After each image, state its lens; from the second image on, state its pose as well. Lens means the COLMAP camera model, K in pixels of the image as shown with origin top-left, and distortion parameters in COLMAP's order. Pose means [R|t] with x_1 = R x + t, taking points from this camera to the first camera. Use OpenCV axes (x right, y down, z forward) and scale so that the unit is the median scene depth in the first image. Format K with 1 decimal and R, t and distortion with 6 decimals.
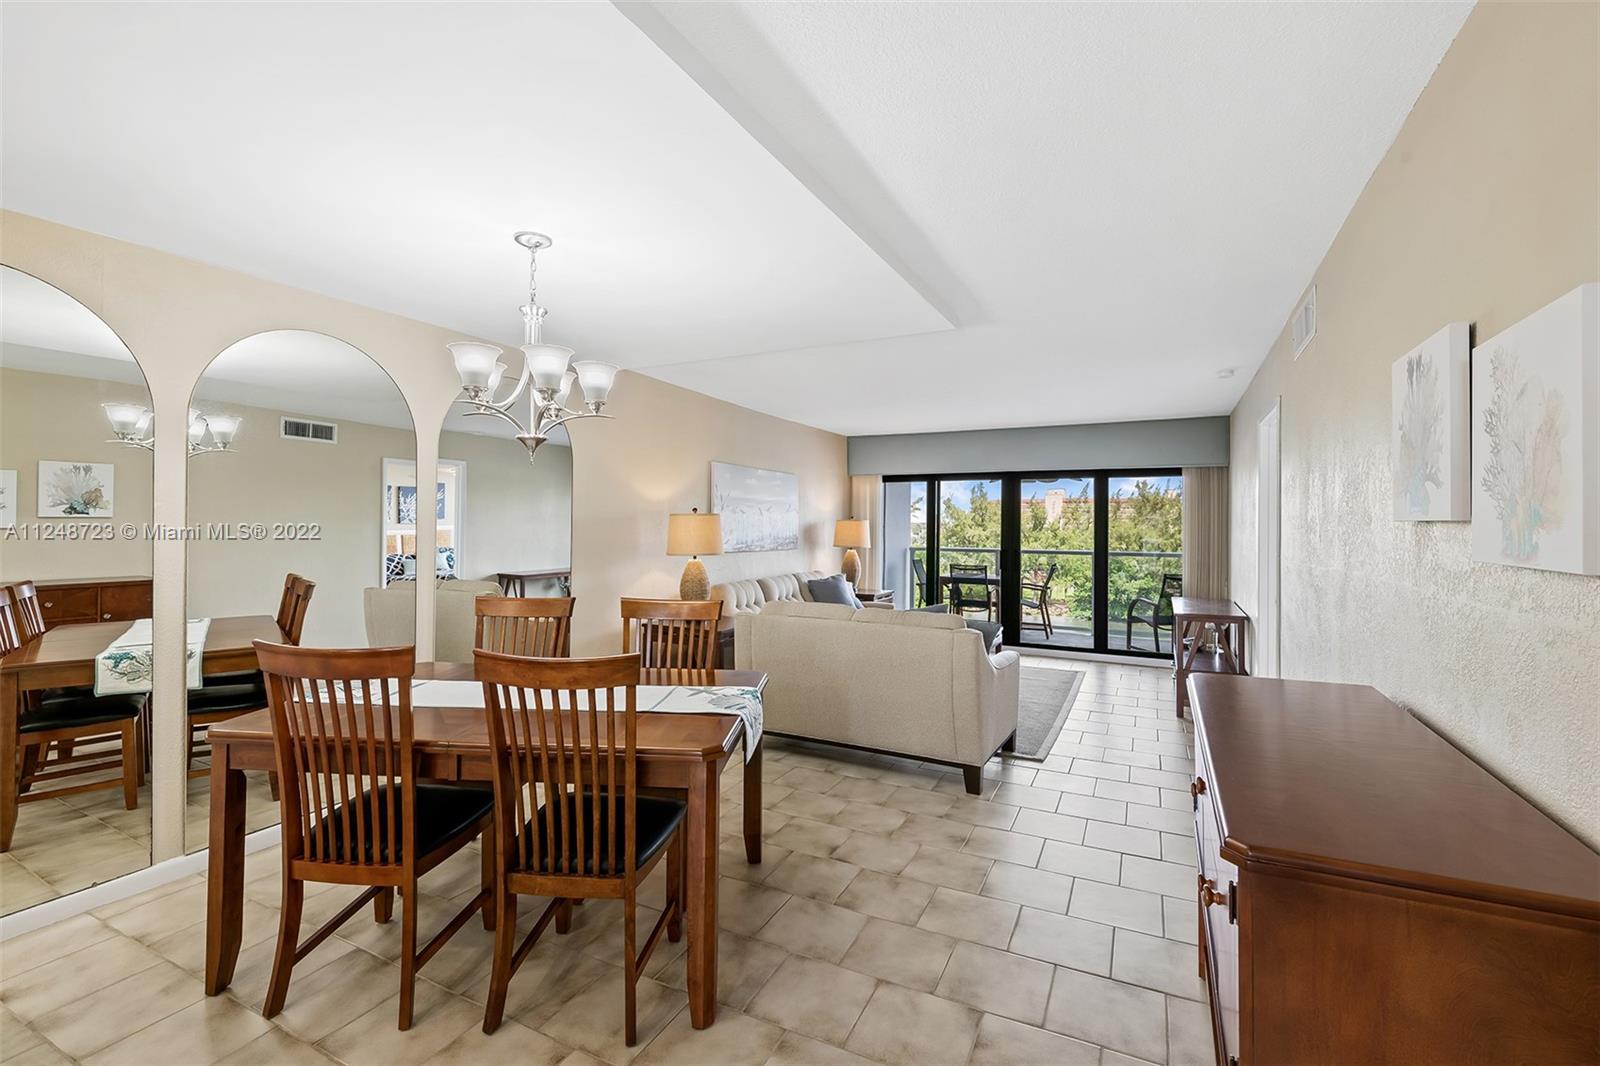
lens RADIAL K [[704.8, 0, 800.0], [0, 704.8, 533.0], [0, 0, 1]] dist [0.000488, -0.000173]
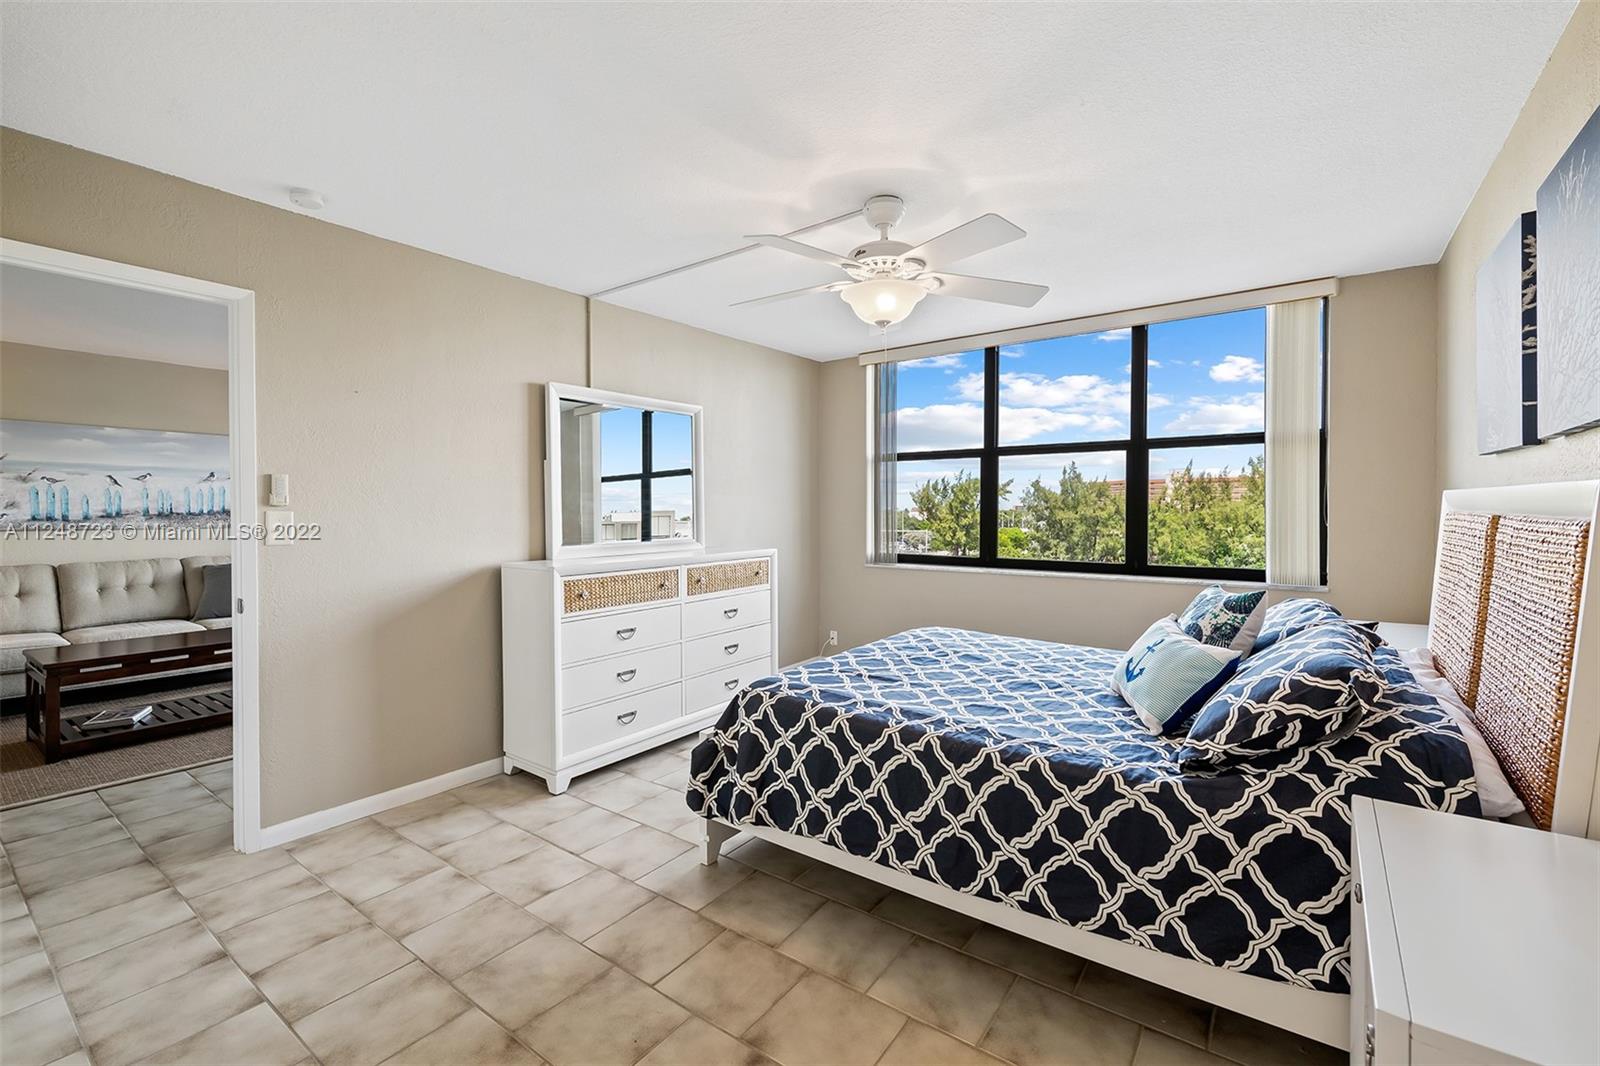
lens RADIAL K [[678.6, 0, 805.9], [0, 678.6, 517.7], [0, 0, 1]] dist [0.000881, 0.000181]
pose [[0.985448, -0.008068, -0.169788, 0.746108], [0.008040, 0.999967, -0.000851, 0.017142], [0.169789, -0.000527, 0.985480, 0.320692]]
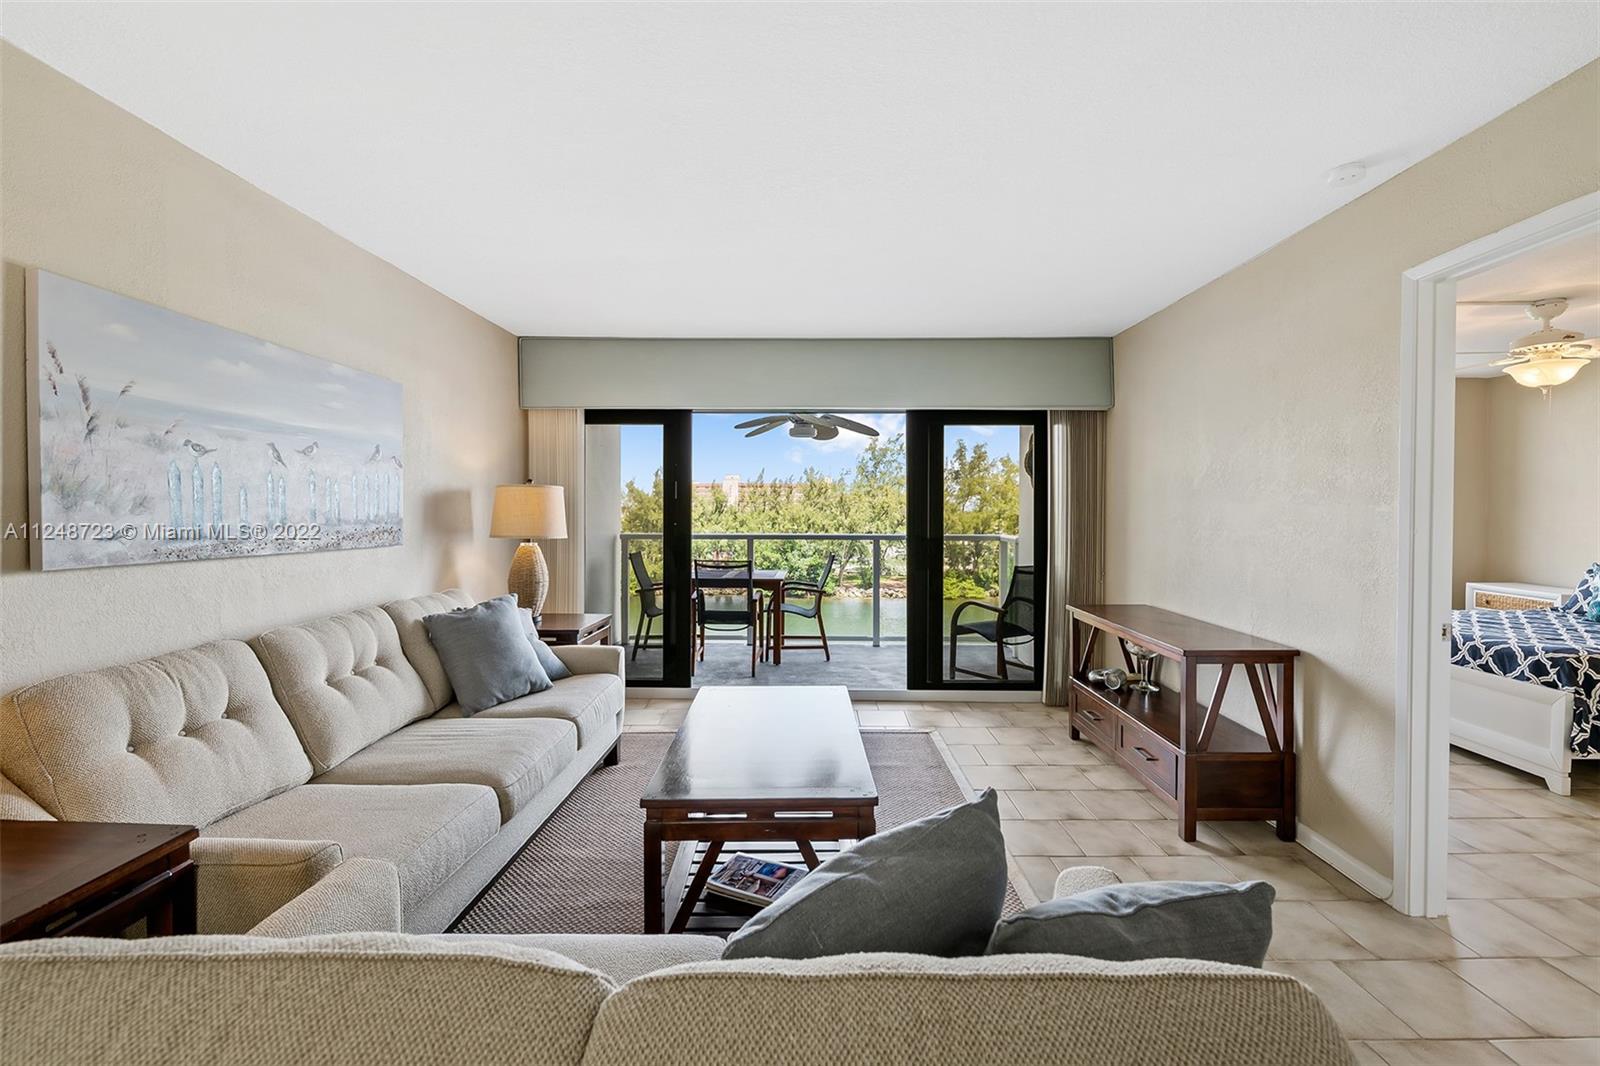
lens RADIAL K [[686.5, 0, 804.8], [0, 686.5, 522.8], [0, 0, 1]] dist [0.001910, -0.003065]
pose [[0.897313, -0.012180, 0.441228, 0.033269], [0.008185, 0.999906, 0.010955, 0.005470], [-0.441320, -0.006219, 0.897328, 0.463173]]
